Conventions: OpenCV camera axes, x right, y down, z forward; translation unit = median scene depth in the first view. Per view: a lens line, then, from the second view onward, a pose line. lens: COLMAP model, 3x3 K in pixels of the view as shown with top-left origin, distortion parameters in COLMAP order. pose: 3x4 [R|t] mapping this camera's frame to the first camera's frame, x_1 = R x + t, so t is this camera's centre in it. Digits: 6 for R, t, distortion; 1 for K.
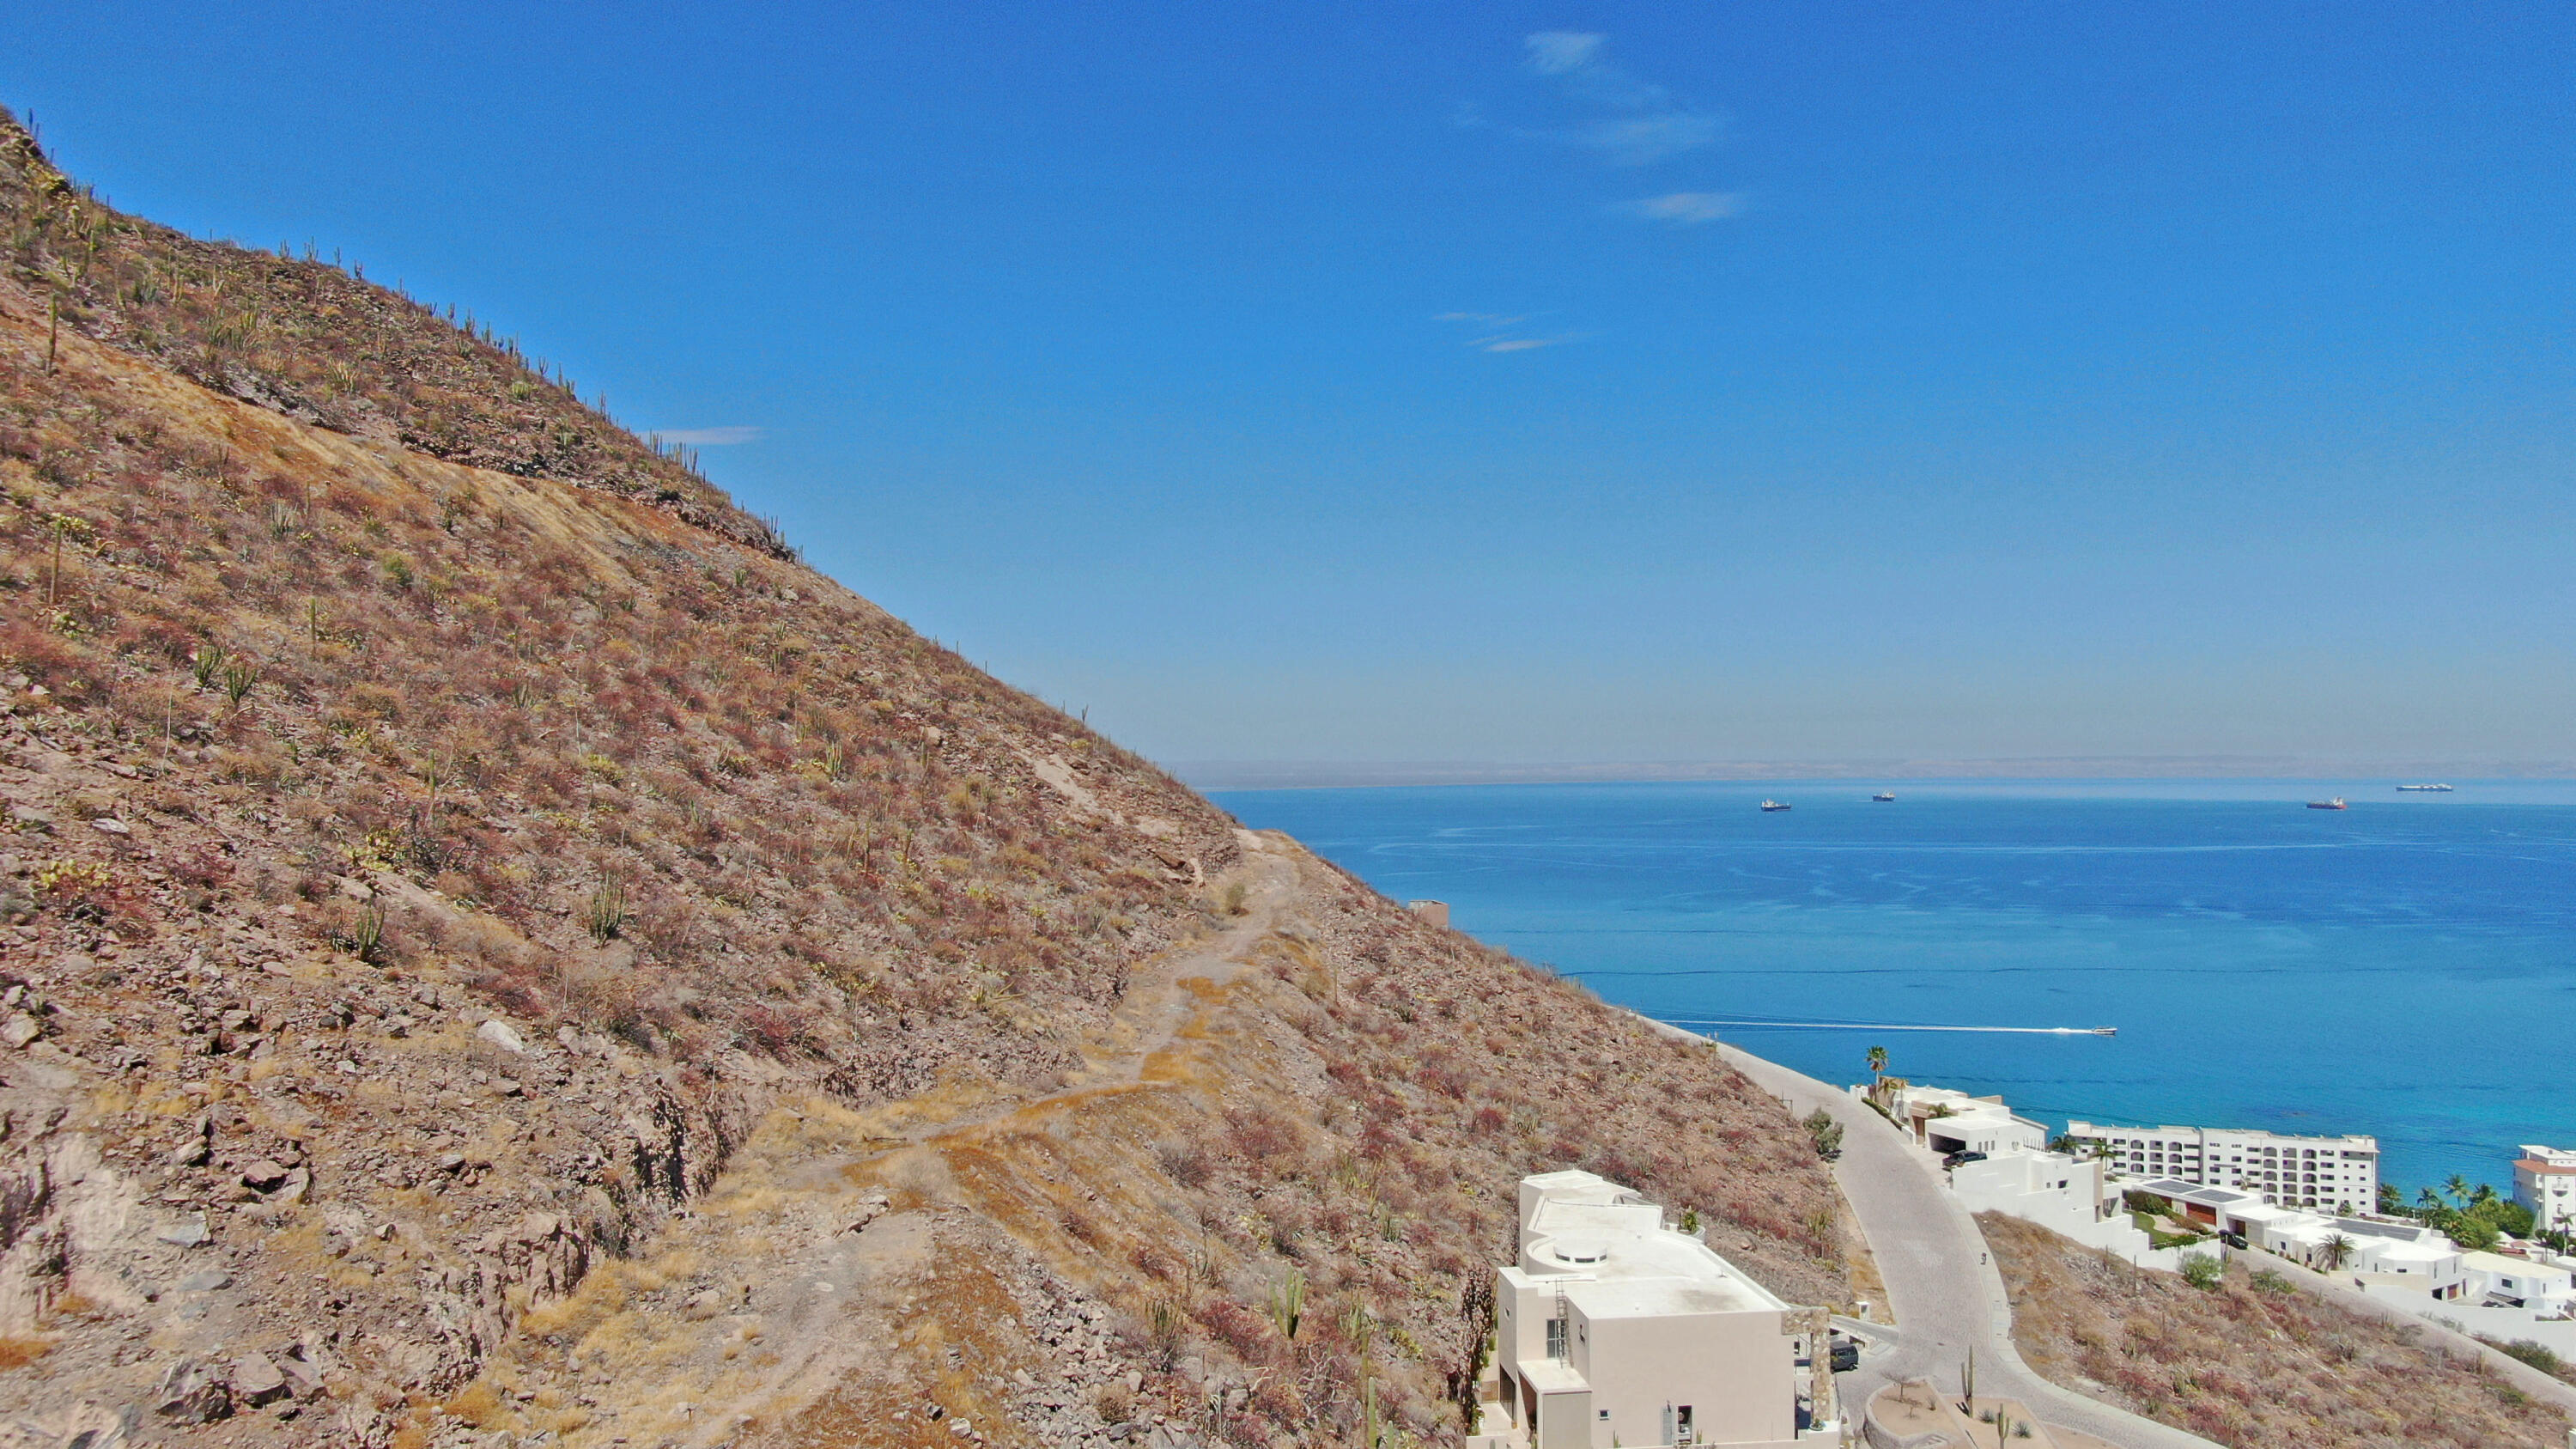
lens RADIAL K [[1823.3, 0, 1284.9], [0, 1823.3, 730.3], [0, 0, 1]] dist [-0.023378, 0.014438]
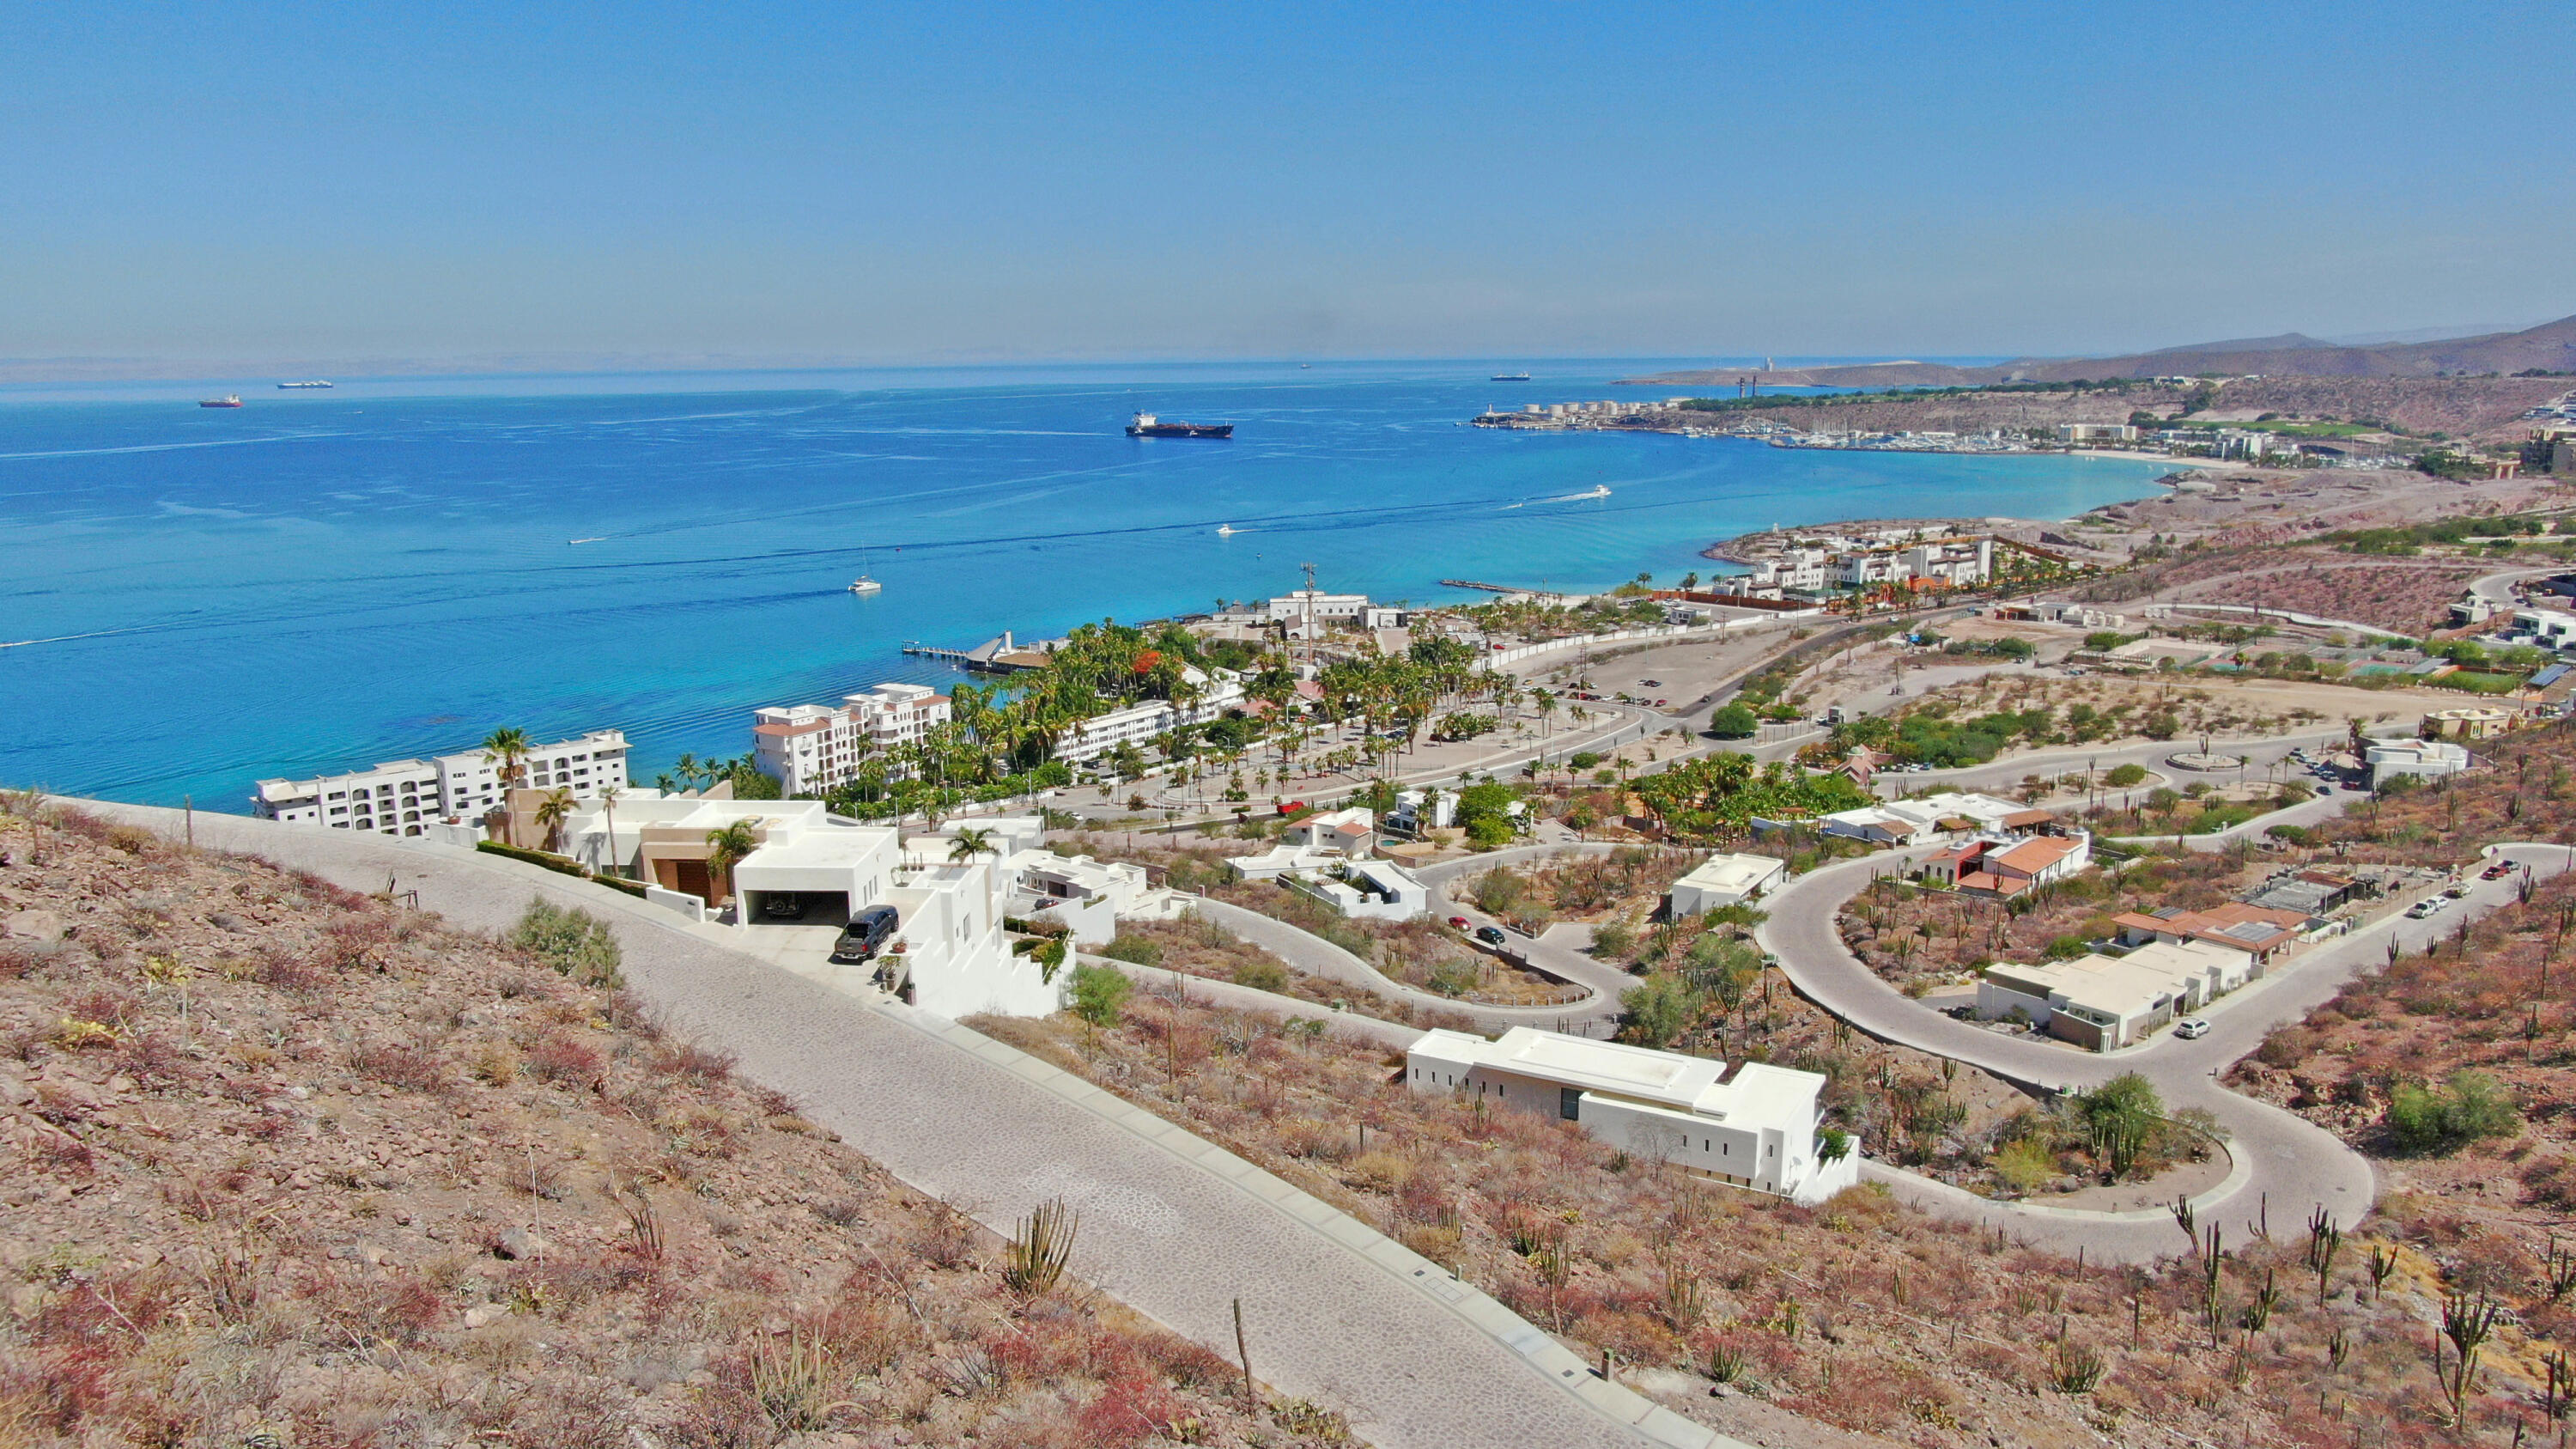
lens RADIAL K [[1823.3, 0, 1279.4], [0, 1823.3, 728.7], [0, 0, 1]] dist [-0.023378, 0.014438]
pose [[0.495625, -0.179197, 0.849850, 0.015852], [-0.007816, 0.977524, 0.210677, 0.037357], [-0.868502, -0.111060, 0.483085, 0.301763]]
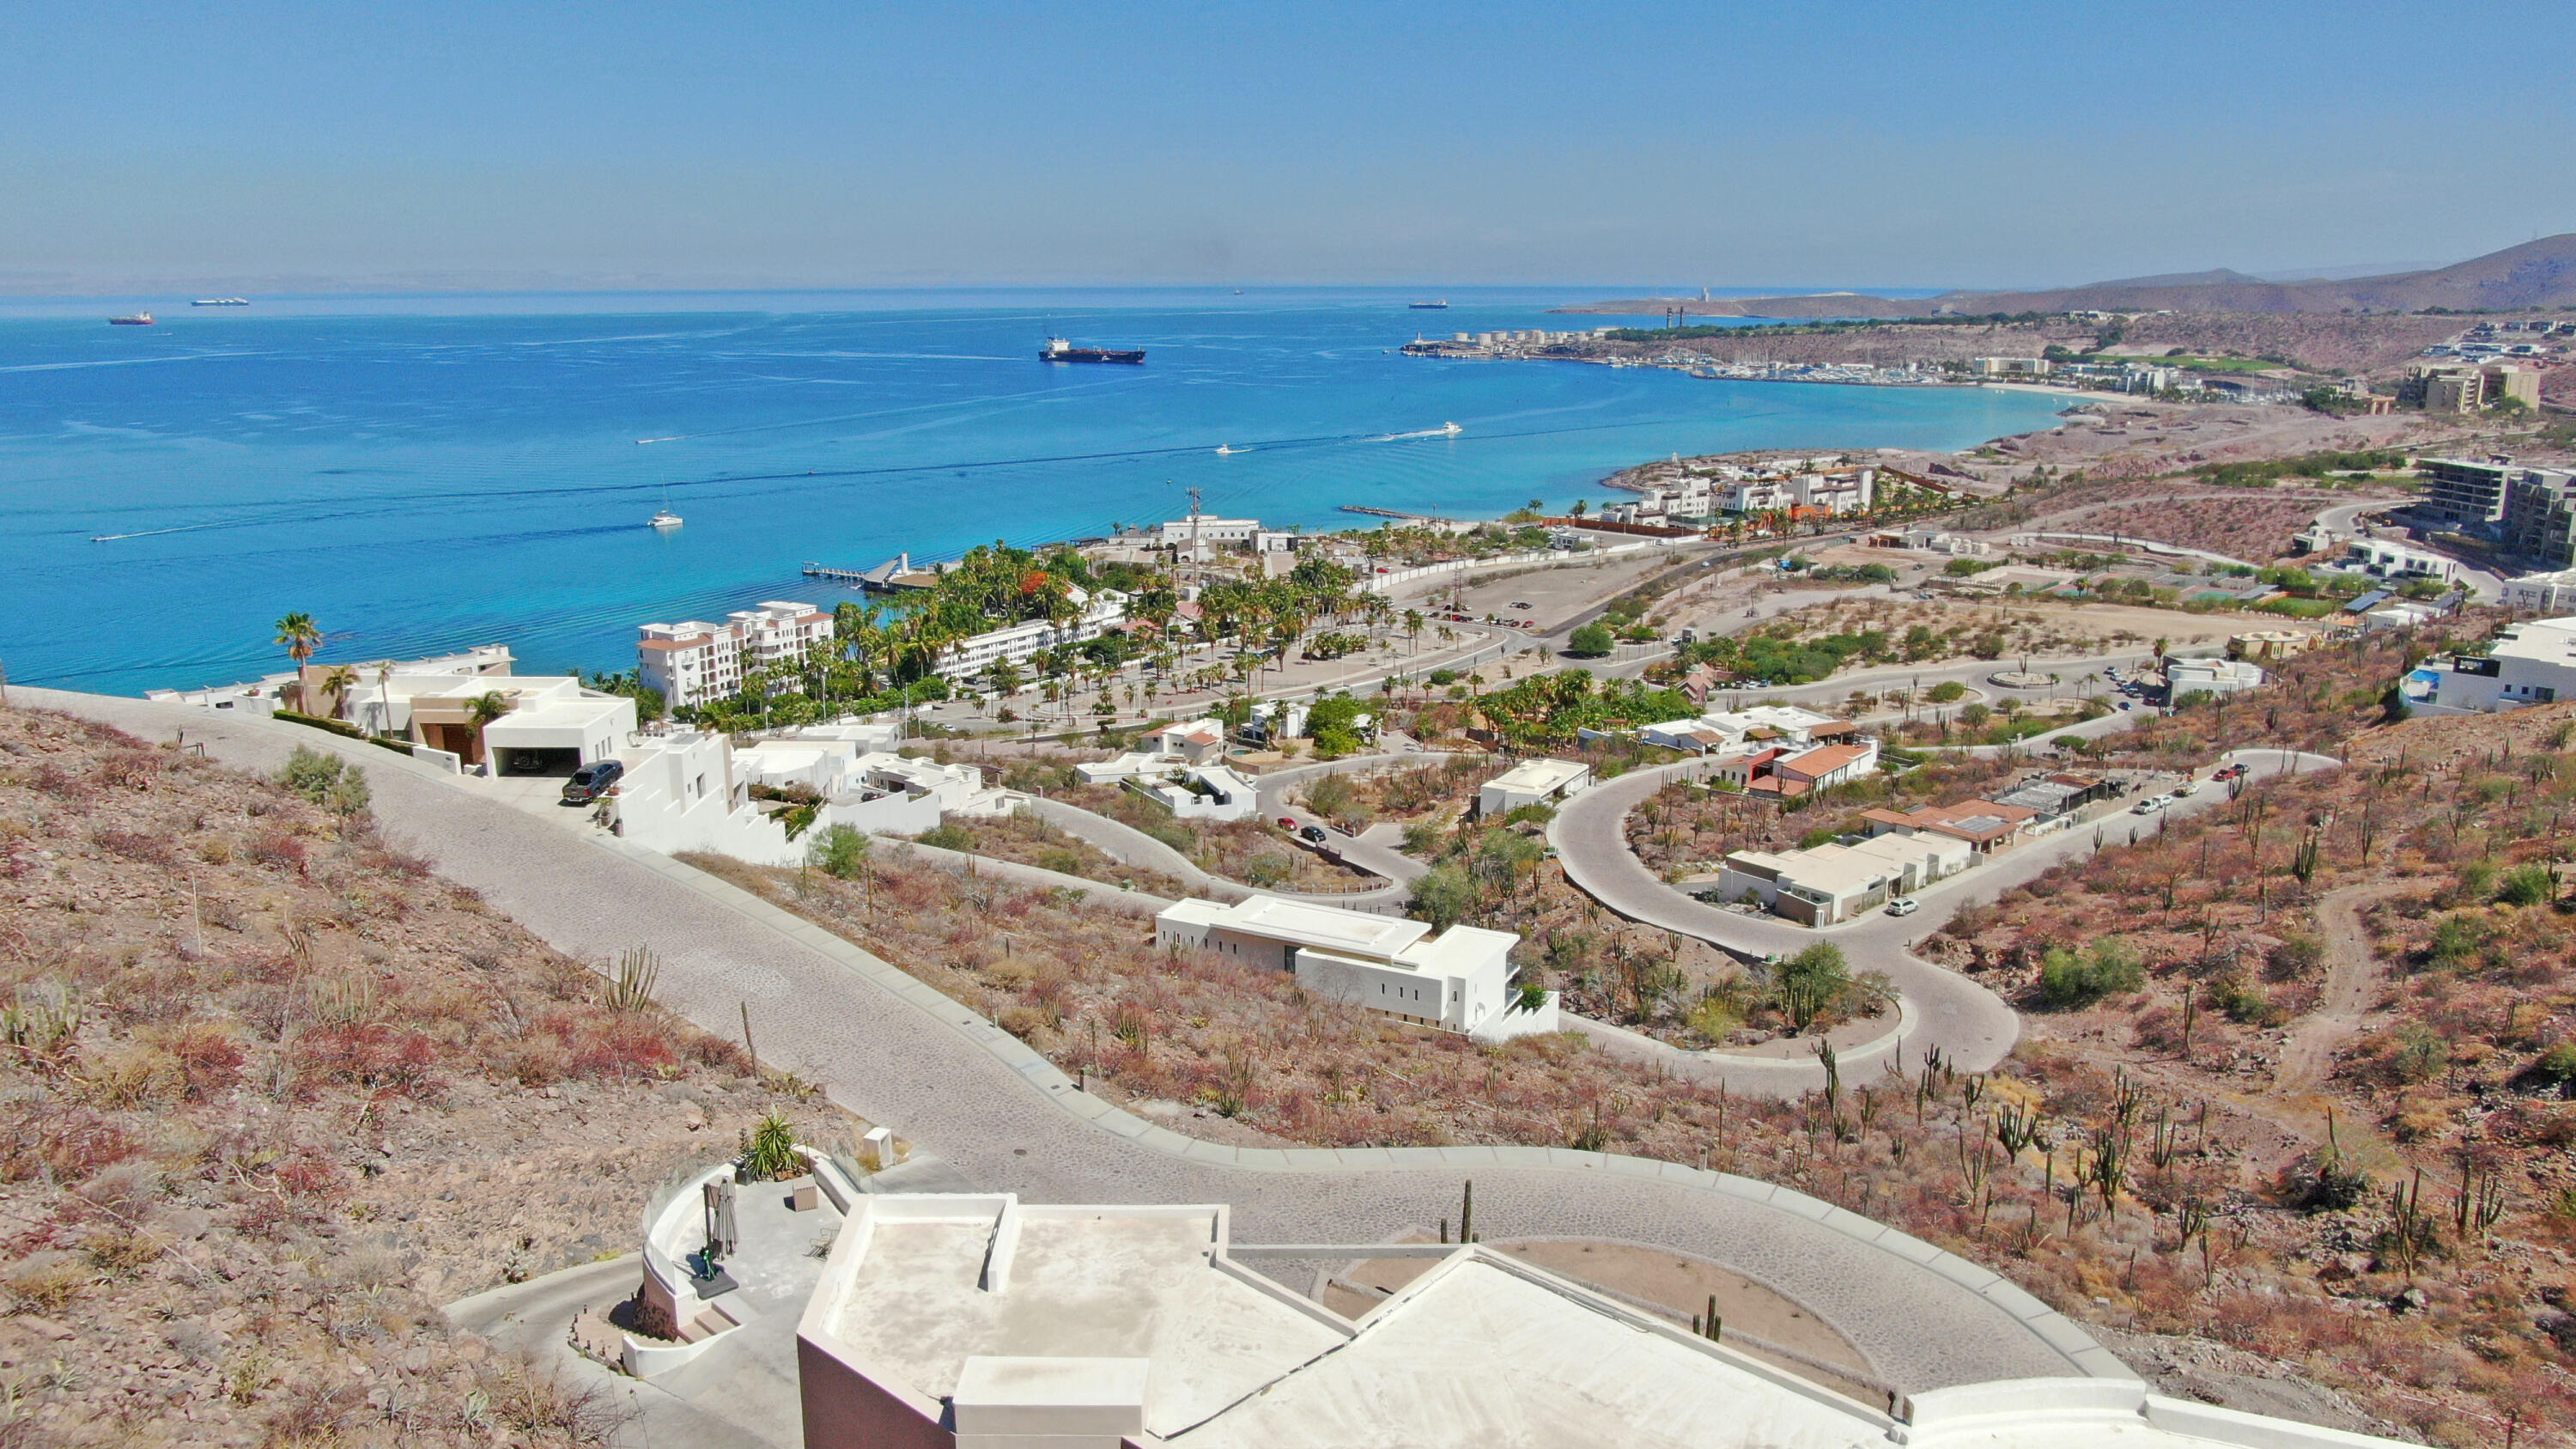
lens RADIAL K [[1823.3, 0, 1281.5], [0, 1823.3, 726.1], [0, 0, 1]] dist [-0.023378, 0.014438]
pose [[0.467151, -0.210345, 0.858793, -0.002509], [-0.017721, 0.968868, 0.246945, 0.034035], [-0.884000, -0.130579, 0.448880, 0.247125]]
